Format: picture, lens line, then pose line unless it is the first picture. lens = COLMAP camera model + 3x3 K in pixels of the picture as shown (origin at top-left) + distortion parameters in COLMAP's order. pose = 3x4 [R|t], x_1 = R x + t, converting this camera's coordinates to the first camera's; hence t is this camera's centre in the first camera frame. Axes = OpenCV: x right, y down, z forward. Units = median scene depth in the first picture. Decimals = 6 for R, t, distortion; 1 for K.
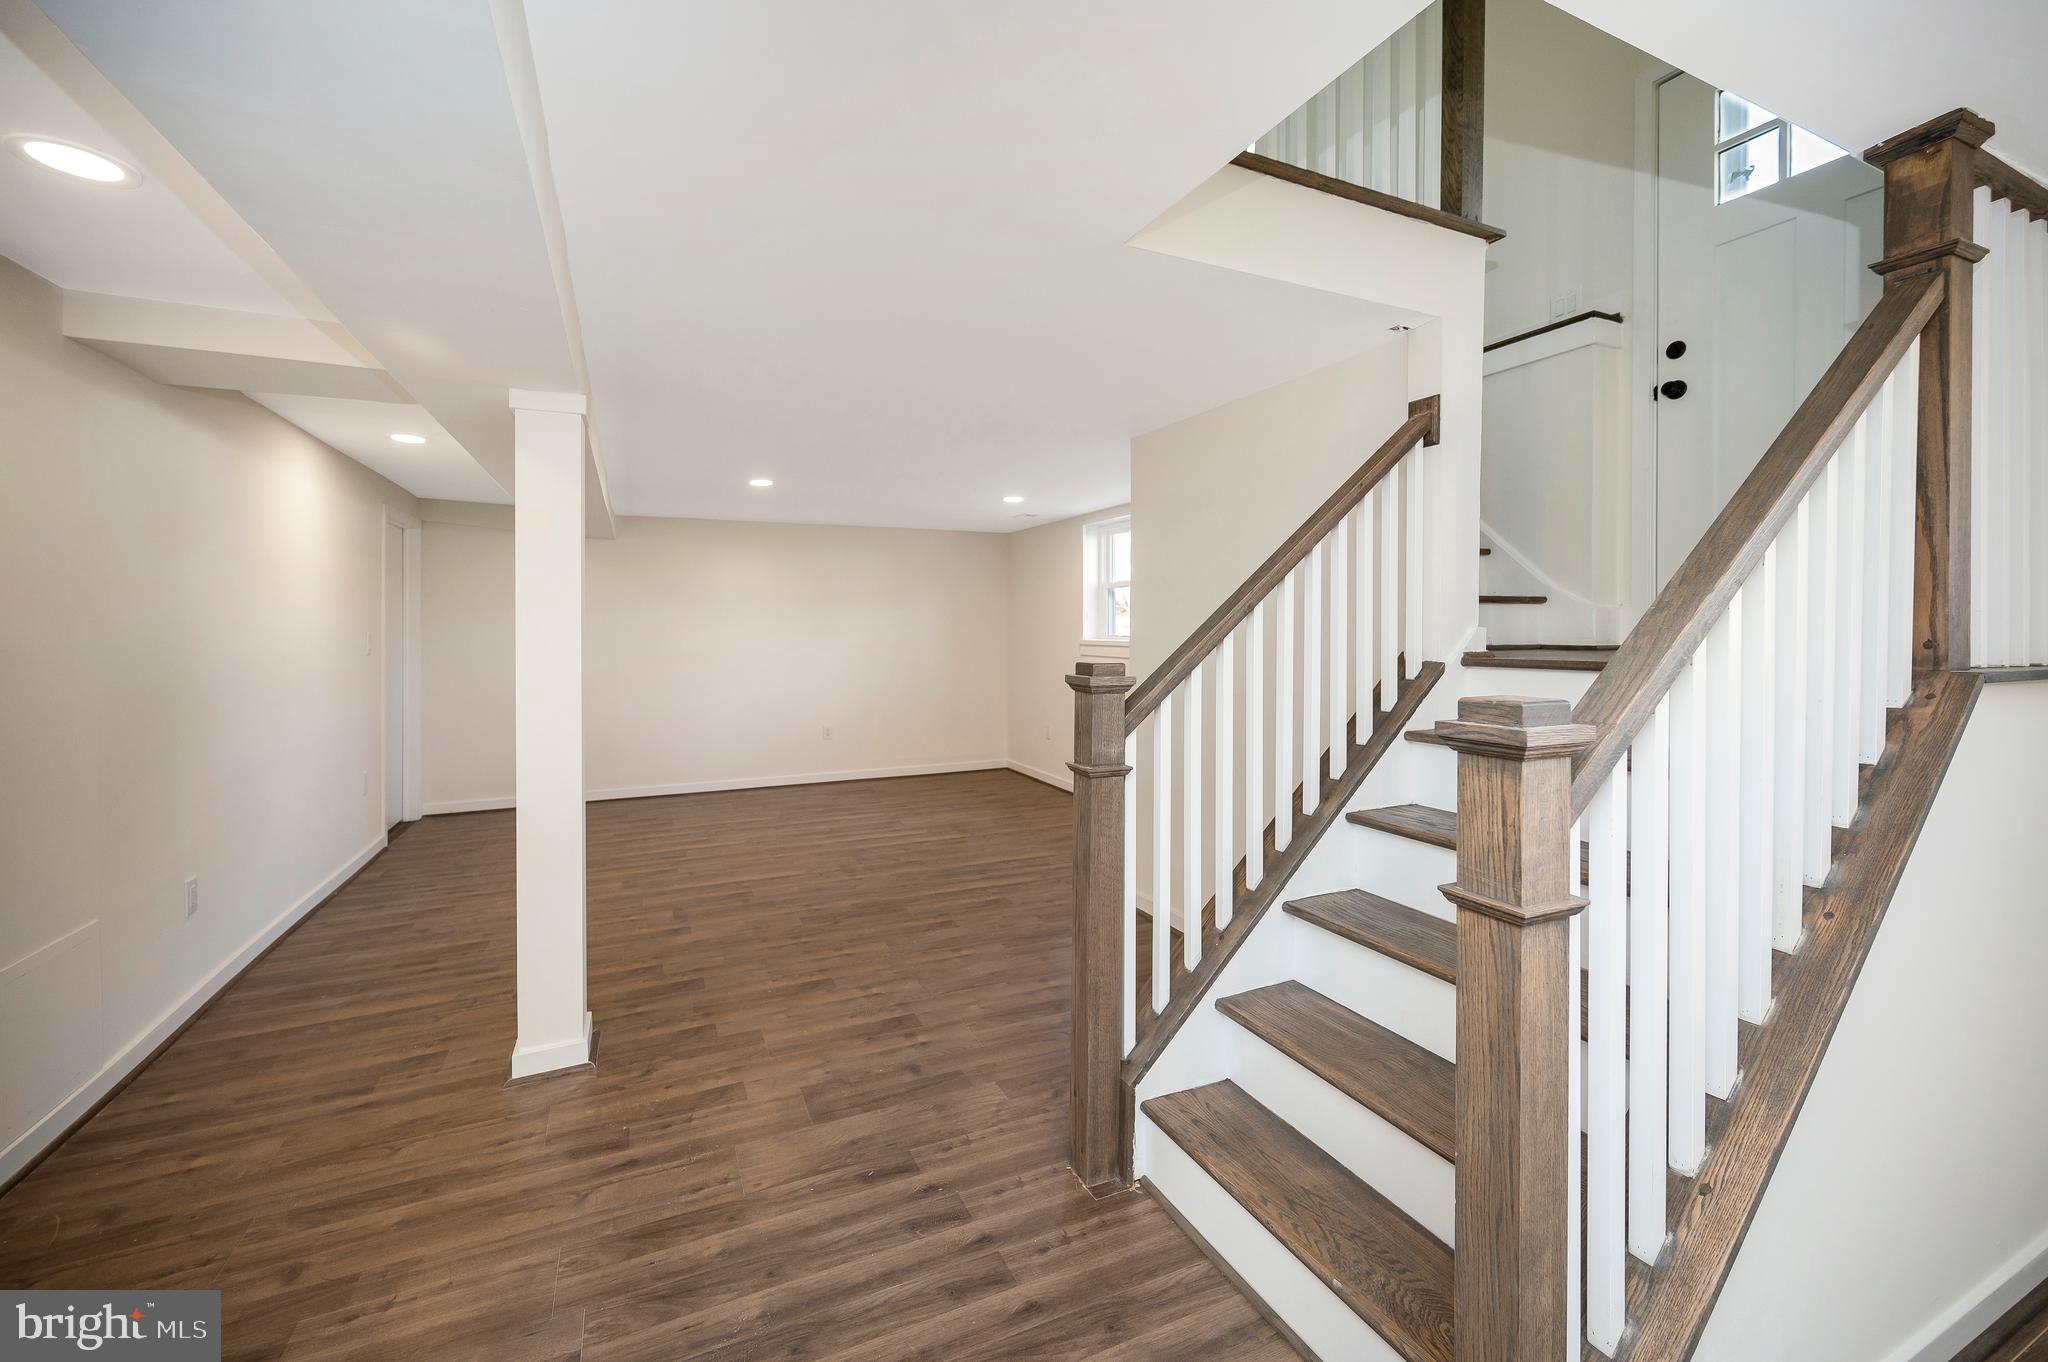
lens RADIAL K [[840.4, 0, 1029.3], [0, 840.4, 646.1], [0, 0, 1]] dist [-0.000737, 0.000057]
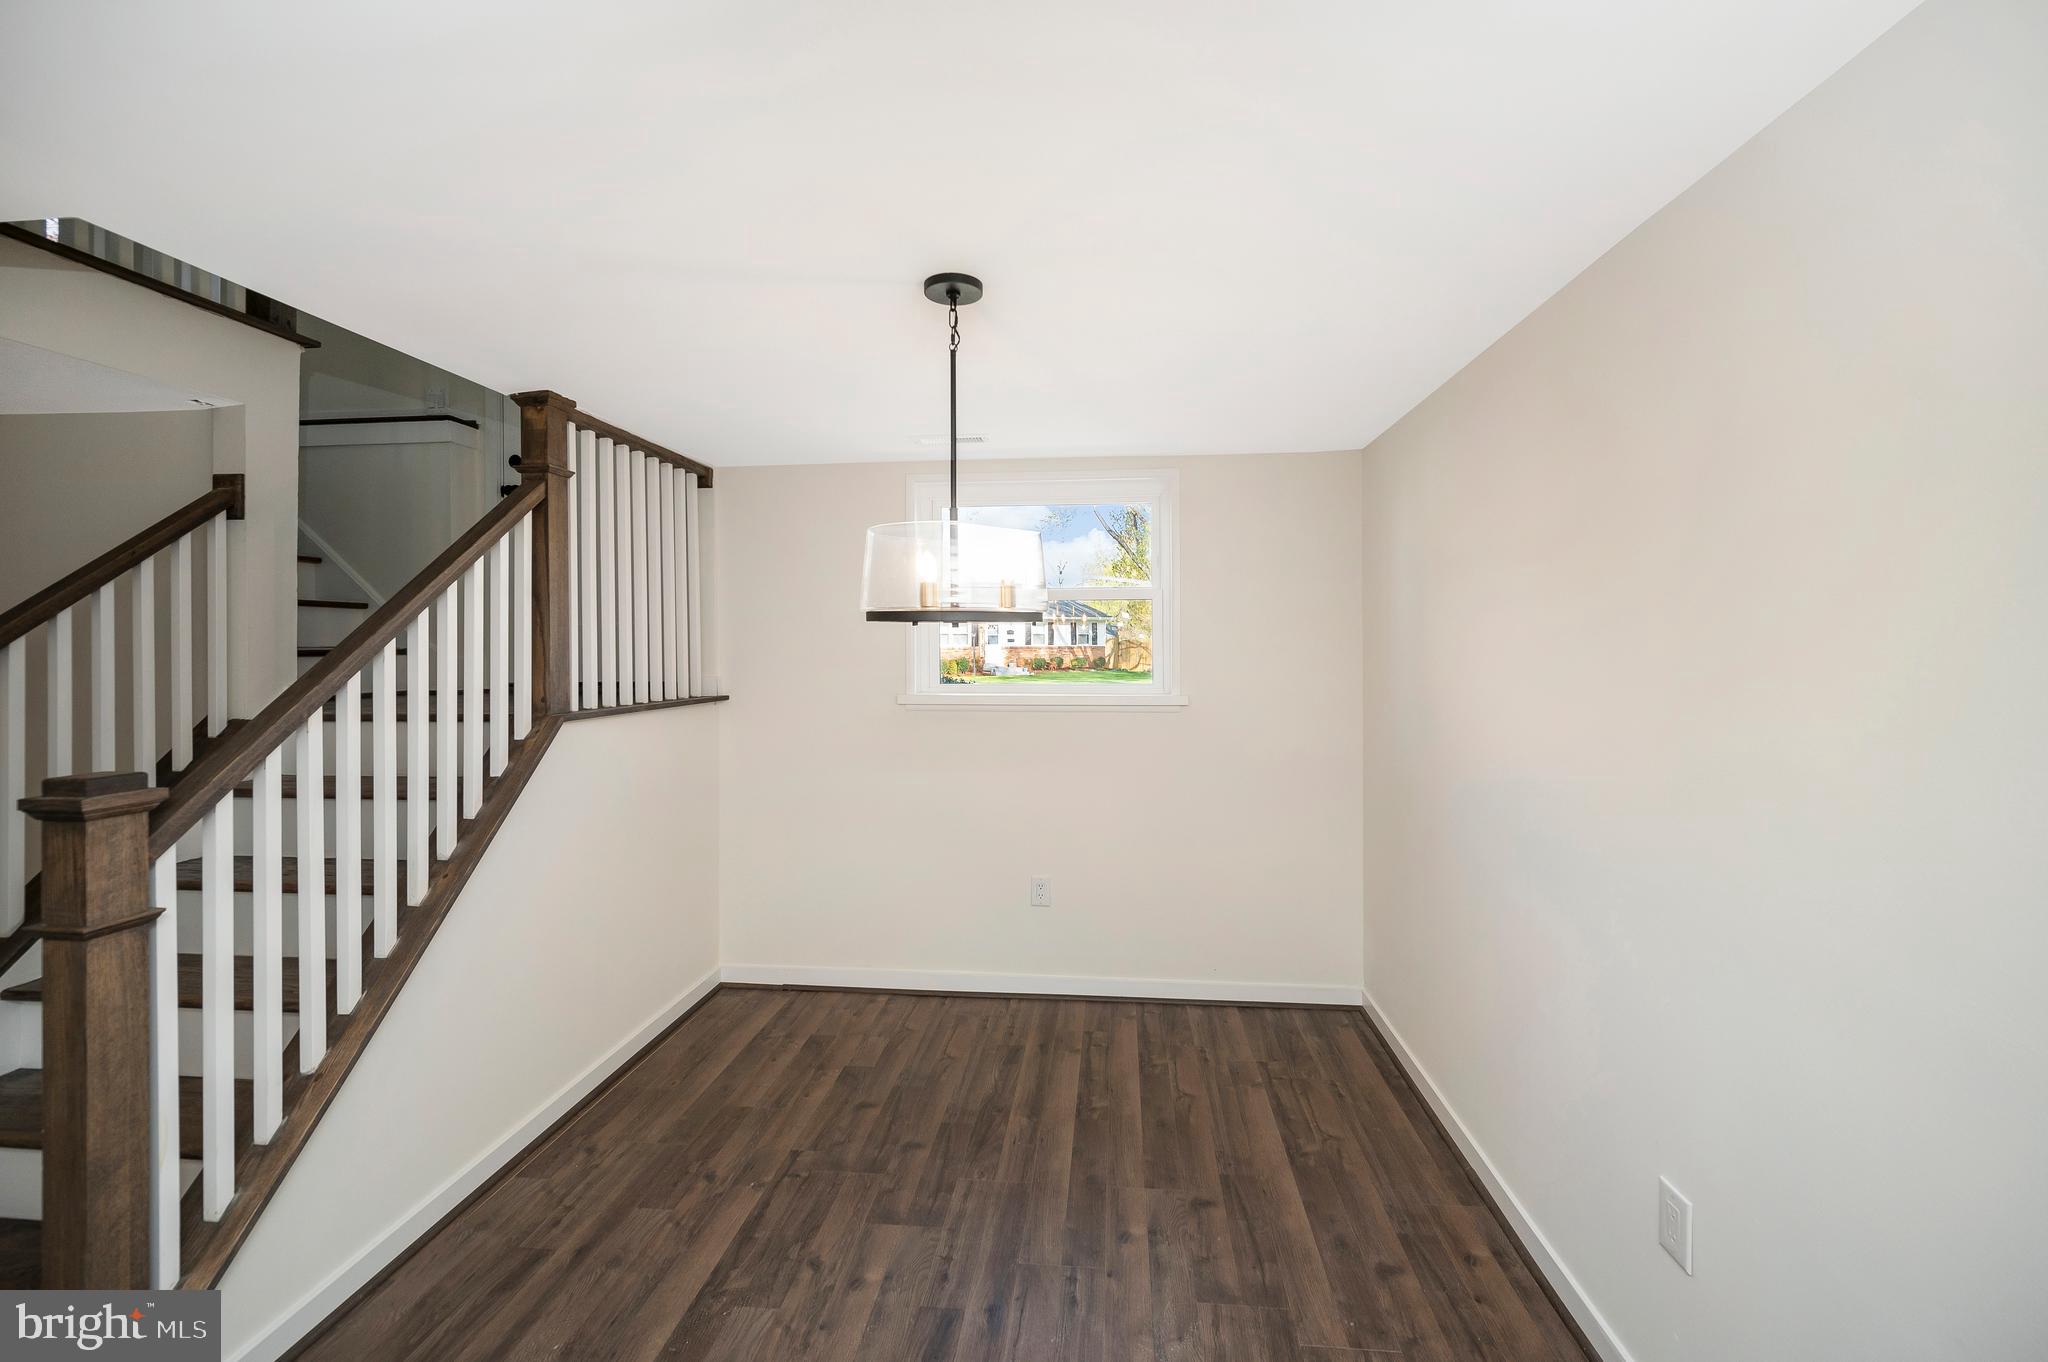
lens RADIAL K [[840.4, 0, 1029.3], [0, 840.4, 646.1], [0, 0, 1]] dist [-0.000737, 0.000057]
pose [[0.517049, -0.001728, 0.855954, 0.161973], [0.020266, 0.999742, -0.010224, -0.087772], [-0.855716, 0.022633, 0.516951, -0.861370]]
